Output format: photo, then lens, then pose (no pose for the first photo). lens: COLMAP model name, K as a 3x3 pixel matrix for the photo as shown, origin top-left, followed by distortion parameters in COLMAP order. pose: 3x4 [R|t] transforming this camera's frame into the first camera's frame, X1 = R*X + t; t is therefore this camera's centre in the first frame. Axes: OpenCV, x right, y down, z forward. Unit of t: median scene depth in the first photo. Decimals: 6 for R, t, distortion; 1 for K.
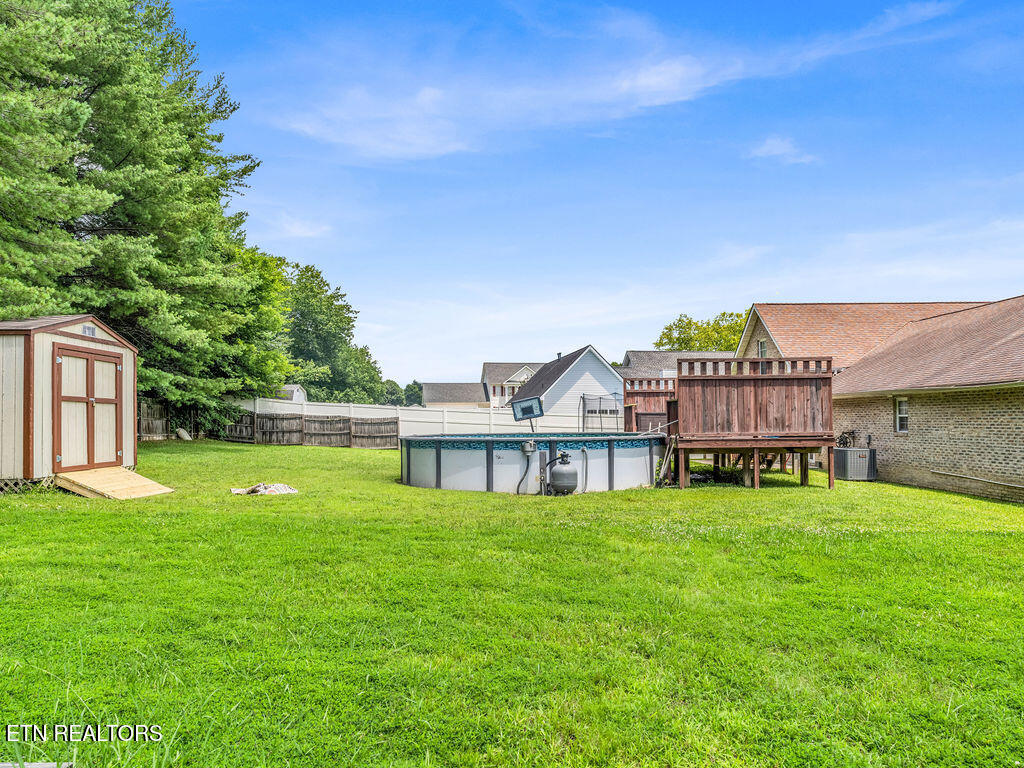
lens RADIAL K [[784.0, 0, 511.1], [0, 784.0, 388.0], [0, 0, 1]] dist [0.098268, 0.001631]
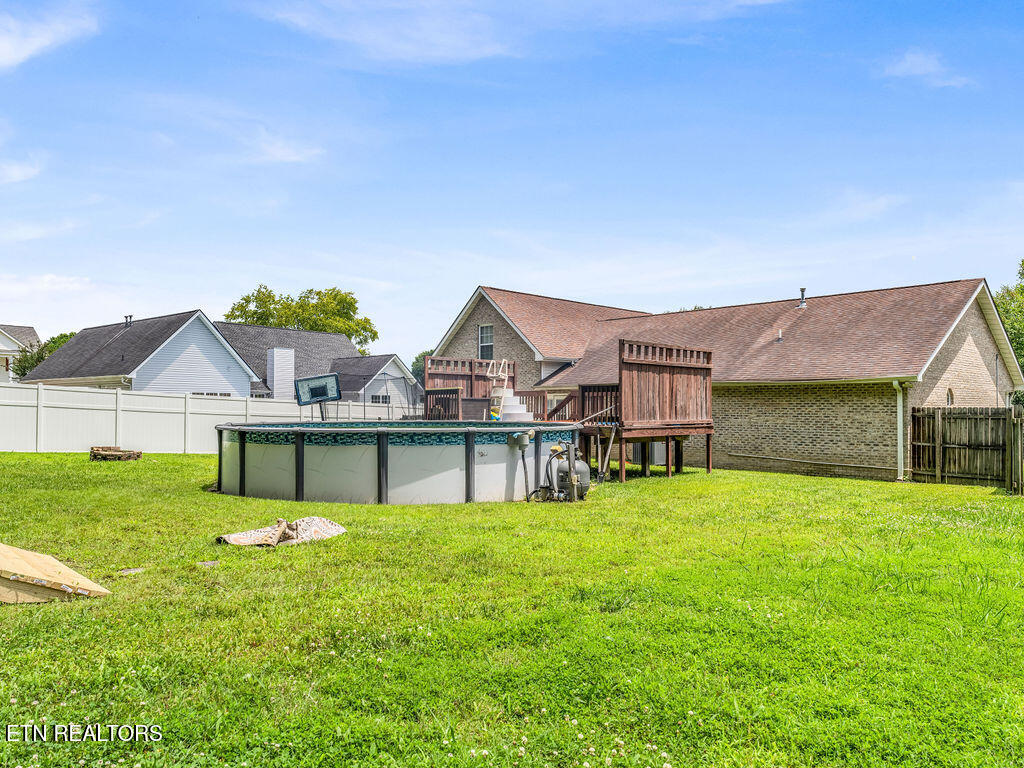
lens RADIAL K [[784.0, 0, 511.1], [0, 784.0, 388.0], [0, 0, 1]] dist [0.098268, 0.001631]
pose [[0.664841, 0.033014, 0.746255, -0.520288], [-0.041261, 0.999121, -0.007441, 0.029762], [-0.745845, -0.025845, 0.665618, 0.476026]]
